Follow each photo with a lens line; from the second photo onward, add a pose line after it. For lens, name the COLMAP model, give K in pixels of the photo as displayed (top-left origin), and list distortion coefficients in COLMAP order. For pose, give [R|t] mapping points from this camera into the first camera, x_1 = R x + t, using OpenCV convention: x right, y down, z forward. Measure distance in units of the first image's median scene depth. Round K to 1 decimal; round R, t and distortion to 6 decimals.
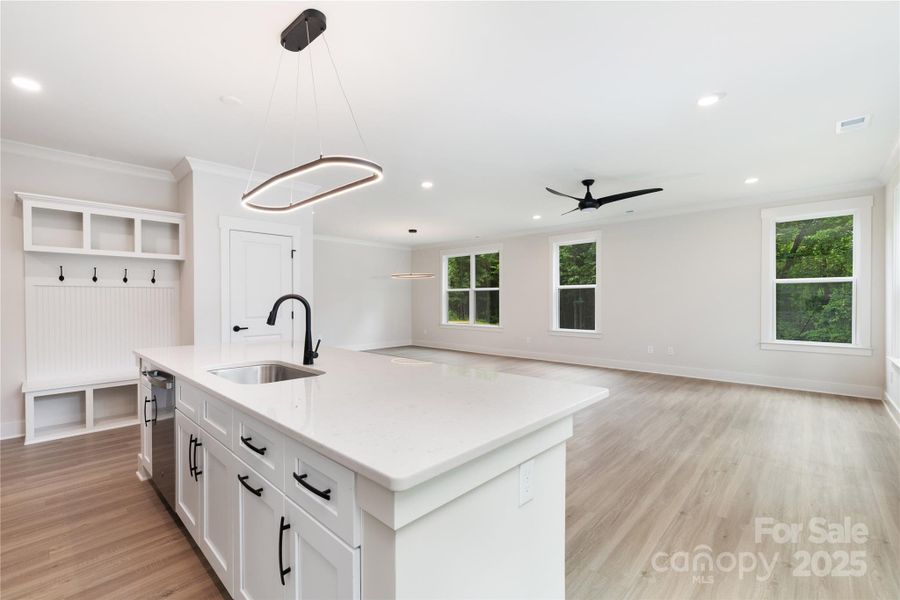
lens RADIAL K [[387.0, 0, 448.2], [0, 387.0, 302.7], [0, 0, 1]] dist [-0.000268, -0.000110]
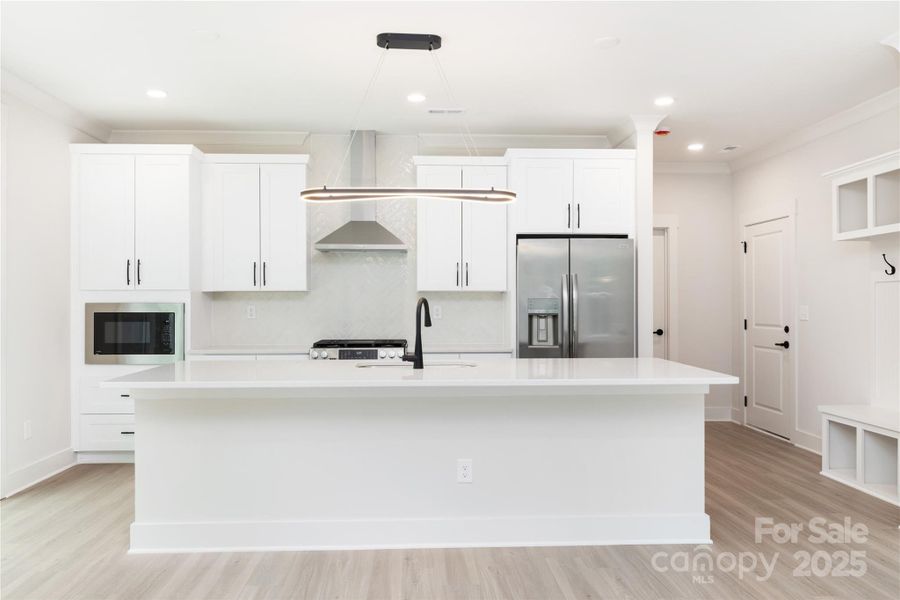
lens RADIAL K [[662.6, 0, 447.5], [0, 662.6, 305.3], [0, 0, 1]] dist [-0.001663, -0.005328]
pose [[-0.688338, 0.005542, -0.725369, 0.639640], [-0.000689, 0.999965, 0.008294, -0.011079], [0.725390, 0.006209, -0.688310, 1.765044]]
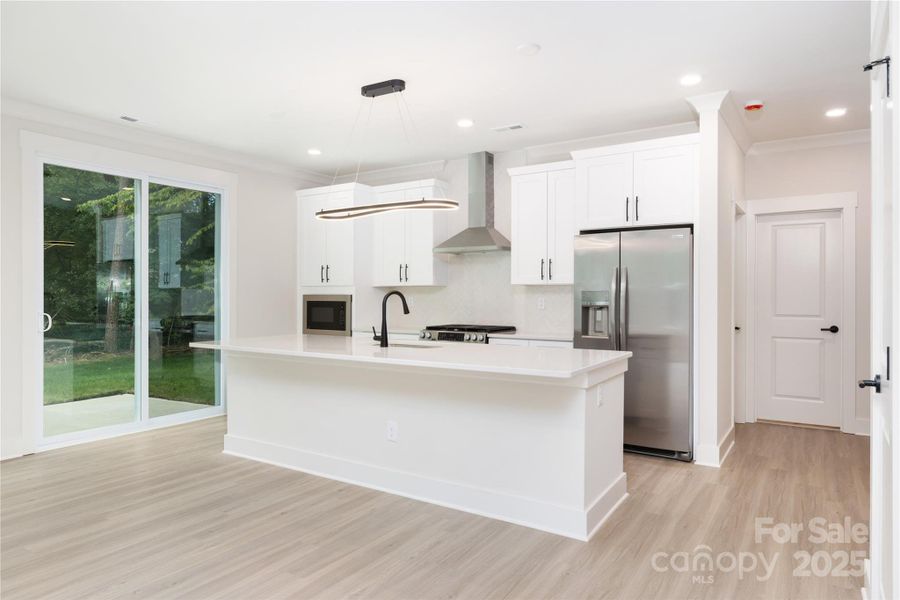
lens RADIAL K [[572.7, 0, 450.0], [0, 572.7, 300.0], [0, 0, 1]] dist [0.000074, 0.000295]
pose [[-0.982398, 0.004143, -0.186755, -0.182086], [0.001369, 0.999887, 0.014981, -0.014569], [0.186796, 0.014461, -0.982292, 2.269366]]
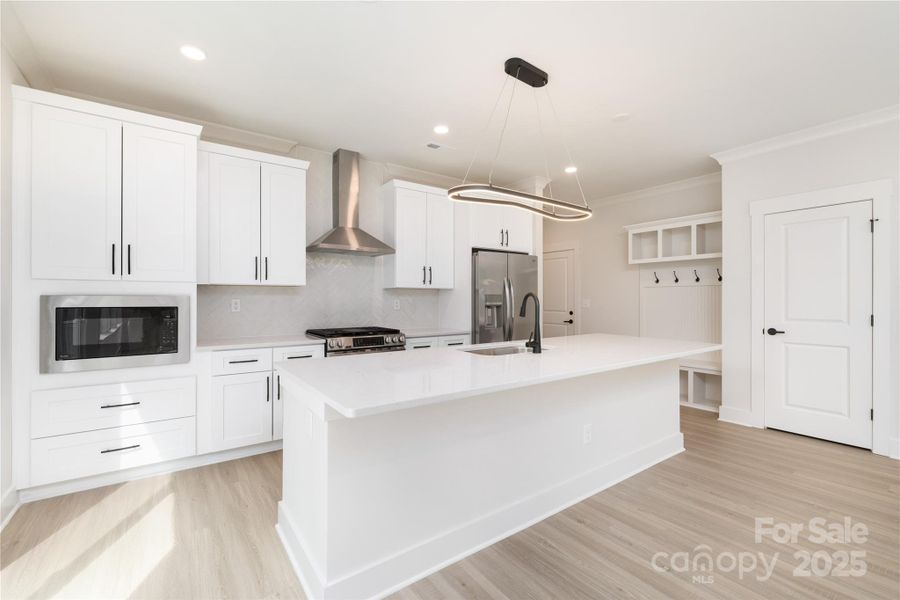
lens RADIAL K [[388.7, 0, 450.0], [0, 388.7, 300.0], [0, 0, 1]] dist [-0.001905, -0.000146]
pose [[-0.184966, 0.007007, -0.982720, 0.657744], [-0.007387, 0.999936, 0.008520, -0.004888], [0.982717, 0.008836, -0.184902, 0.768967]]
